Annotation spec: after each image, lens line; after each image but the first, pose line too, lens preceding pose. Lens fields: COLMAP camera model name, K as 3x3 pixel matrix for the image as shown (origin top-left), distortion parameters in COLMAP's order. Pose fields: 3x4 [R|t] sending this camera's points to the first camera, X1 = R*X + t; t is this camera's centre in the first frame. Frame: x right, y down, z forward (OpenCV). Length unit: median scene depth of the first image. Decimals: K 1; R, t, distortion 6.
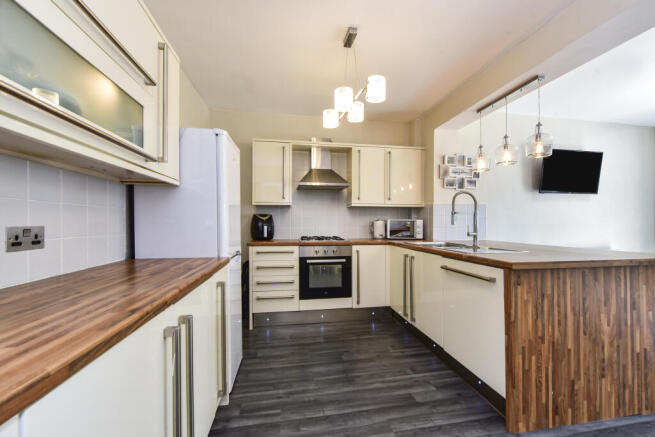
lens RADIAL K [[261.0, 0, 333.5], [0, 261.0, 223.5], [0, 0, 1]] dist [-0.008047, -0.000562]
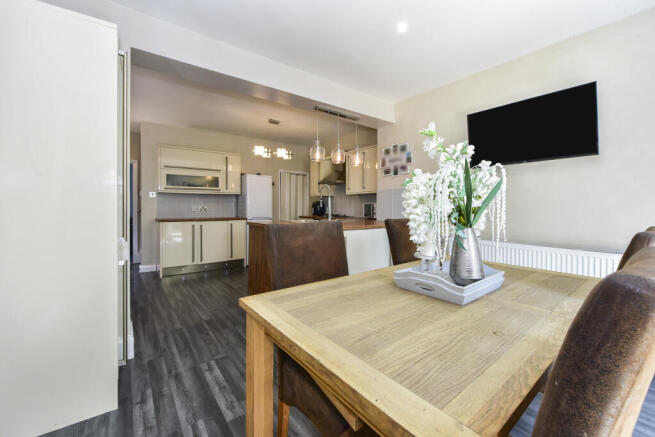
lens RADIAL K [[270.9, 0, 335.1], [0, 270.9, 208.5], [0, 0, 1]] dist [-0.012502, -0.000294]
pose [[0.469315, 0.005183, -0.883015, 2.036201], [-0.001682, 0.999986, 0.004975, 0.007072], [0.883029, -0.000850, 0.469318, 0.331089]]
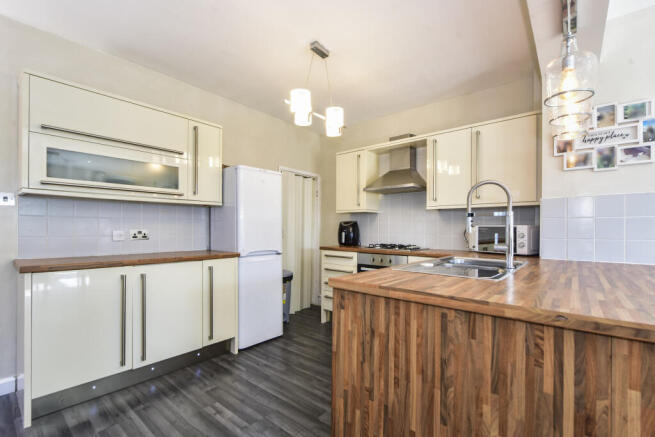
lens RADIAL K [[293.0, 0, 332.2], [0, 293.0, 228.2], [0, 0, 1]] dist [-0.003598, -0.000745]
pose [[0.645427, -0.000710, -0.763822, 0.854973], [-0.005263, 0.999972, -0.005377, -0.000633], [0.763804, 0.007491, 0.645405, 0.252220]]
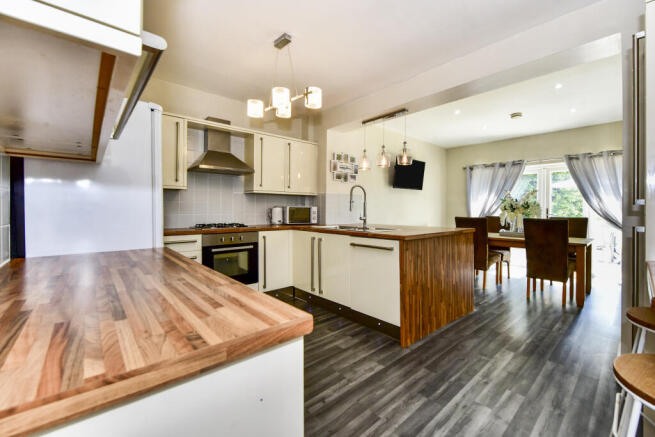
lens RADIAL K [[270.9, 0, 344.5], [0, 270.9, 211.6], [0, 0, 1]] dist [-0.012502, -0.000294]
pose [[0.842033, -0.001931, 0.539422, -0.288609], [-0.001714, 0.999979, 0.006256, -0.000987], [-0.539423, -0.006193, 0.842012, -0.092155]]
